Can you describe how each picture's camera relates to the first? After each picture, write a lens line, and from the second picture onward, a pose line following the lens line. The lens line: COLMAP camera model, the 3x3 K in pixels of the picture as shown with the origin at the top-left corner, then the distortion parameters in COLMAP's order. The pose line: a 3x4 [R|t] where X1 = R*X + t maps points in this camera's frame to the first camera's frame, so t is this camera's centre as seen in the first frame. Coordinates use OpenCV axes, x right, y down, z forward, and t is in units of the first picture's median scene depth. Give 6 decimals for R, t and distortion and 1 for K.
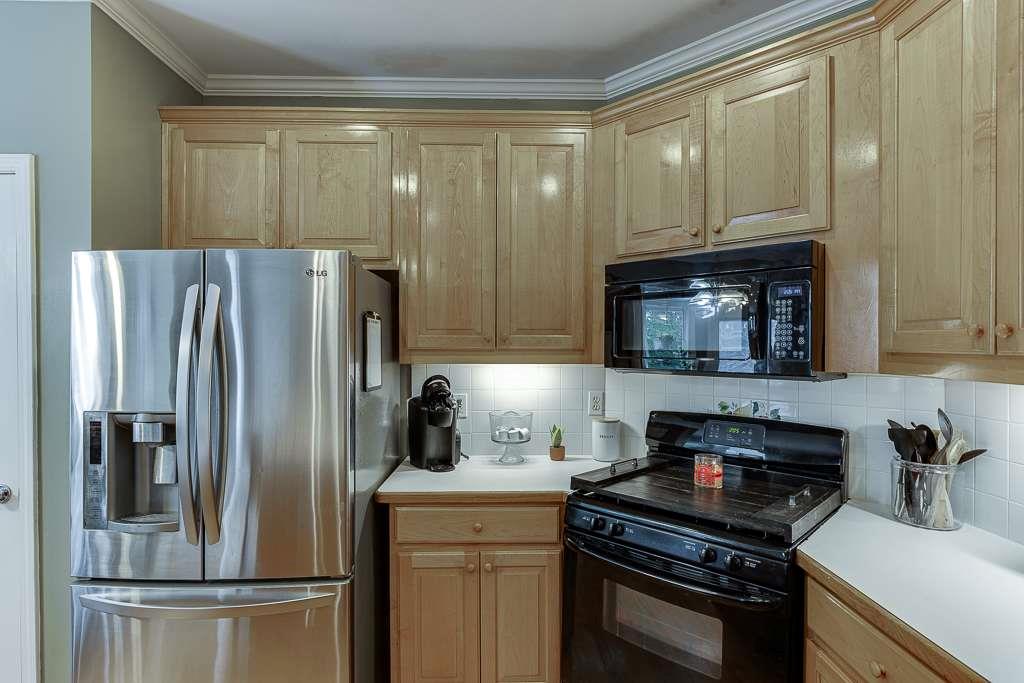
lens RADIAL K [[529.8, 0, 510.7], [0, 529.8, 344.8], [0, 0, 1]] dist [0.000155, 0.000072]
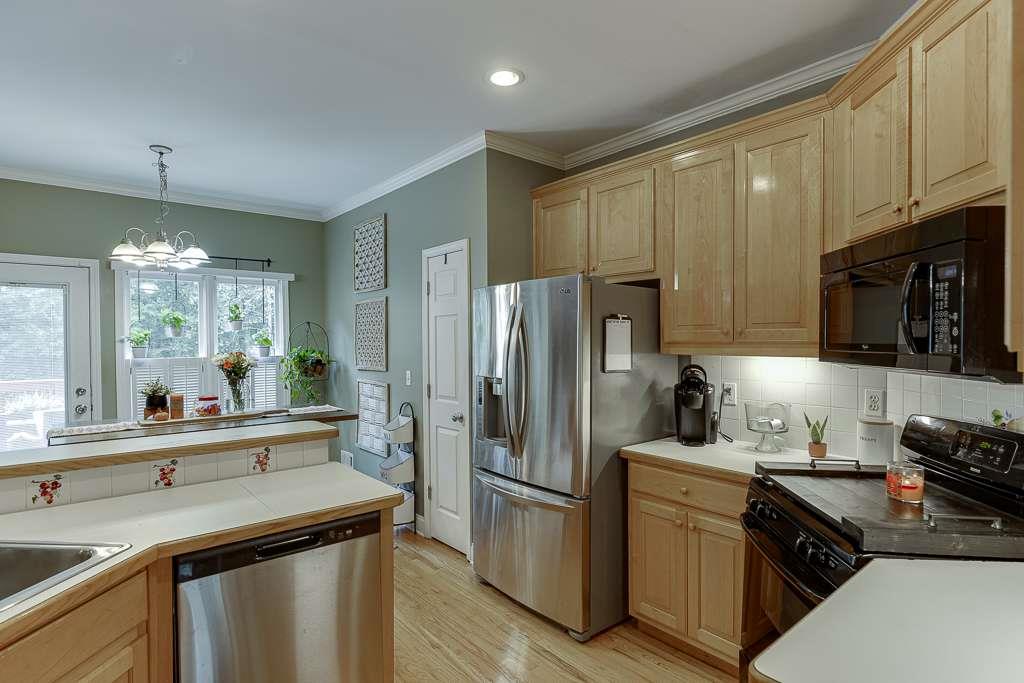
lens RADIAL K [[529.8, 0, 530.1], [0, 529.8, 347.5], [0, 0, 1]] dist [0.000155, 0.000072]
pose [[0.637683, 0.007775, -0.770260, 0.625820], [0.003450, 0.999910, 0.012949, 0.003521], [0.770291, -0.010914, 0.637599, -0.028037]]
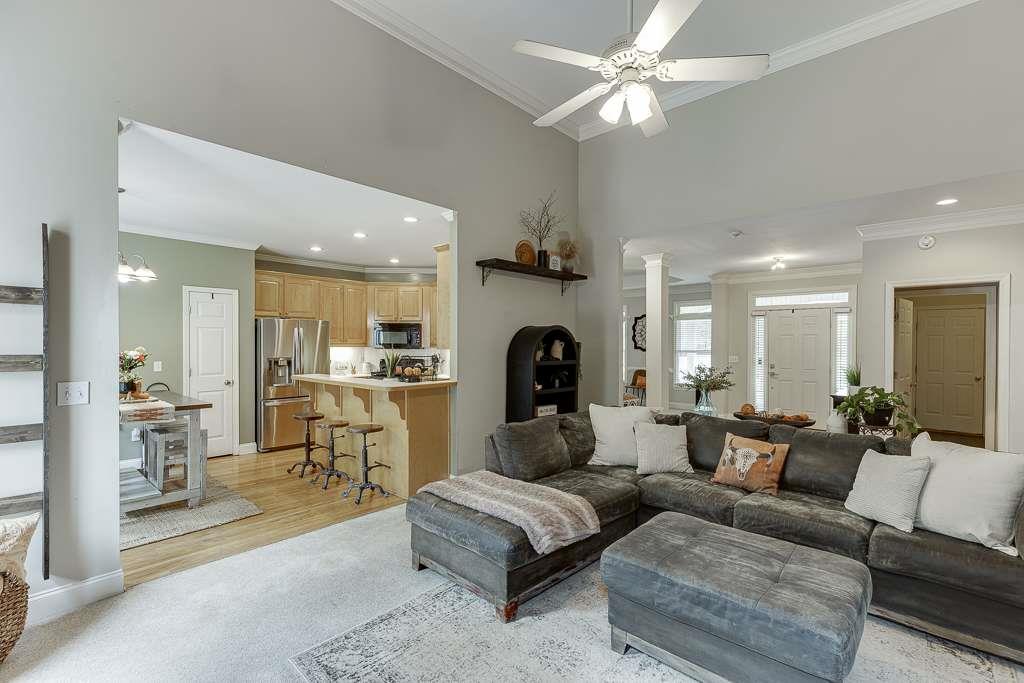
lens RADIAL K [[458.9, 0, 512.9], [0, 458.9, 344.6], [0, 0, 1]] dist [-0.001333, -0.000351]
pose [[0.723728, 0.001562, 0.690083, -1.572267], [-0.005612, 0.999978, 0.003622, 0.004384], [-0.690062, -0.006494, 0.723721, -2.433253]]
